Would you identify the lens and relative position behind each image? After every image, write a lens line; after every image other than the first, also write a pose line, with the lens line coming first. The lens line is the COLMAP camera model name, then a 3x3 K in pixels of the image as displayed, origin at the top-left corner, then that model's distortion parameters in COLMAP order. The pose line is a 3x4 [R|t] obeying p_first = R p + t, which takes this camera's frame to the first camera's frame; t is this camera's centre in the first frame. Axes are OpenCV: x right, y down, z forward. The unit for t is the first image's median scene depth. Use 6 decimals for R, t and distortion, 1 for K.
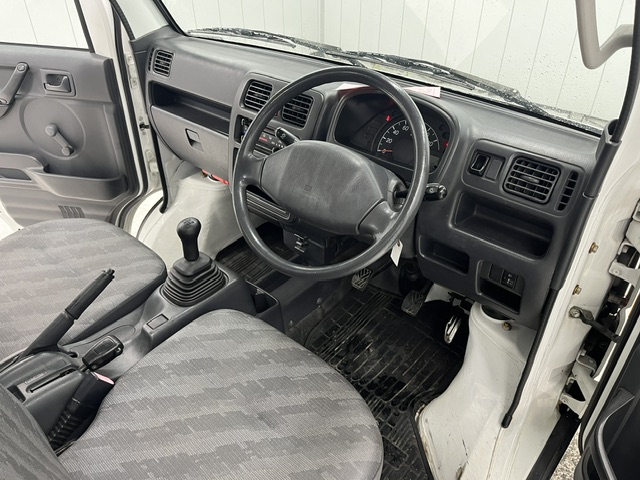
lens RADIAL K [[469.1, 0, 320.0], [0, 469.1, 240.0], [0, 0, 1]] dist [0.031327, -0.000894]
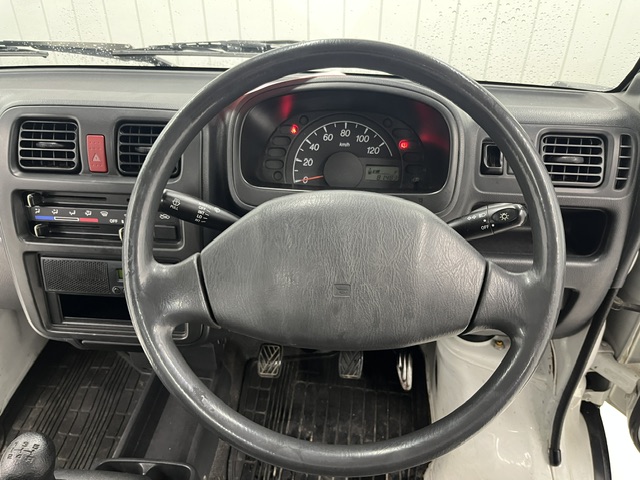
lens RADIAL K [[487.0, 0, 319.2], [0, 487.0, 244.8], [0, 0, 1]] dist [0.051161, -0.076613]
pose [[0.800024, -0.337877, 0.495783, -0.195312], [0.346378, 0.934834, 0.078156, -0.140820], [-0.489881, 0.109201, 0.864923, 0.393796]]
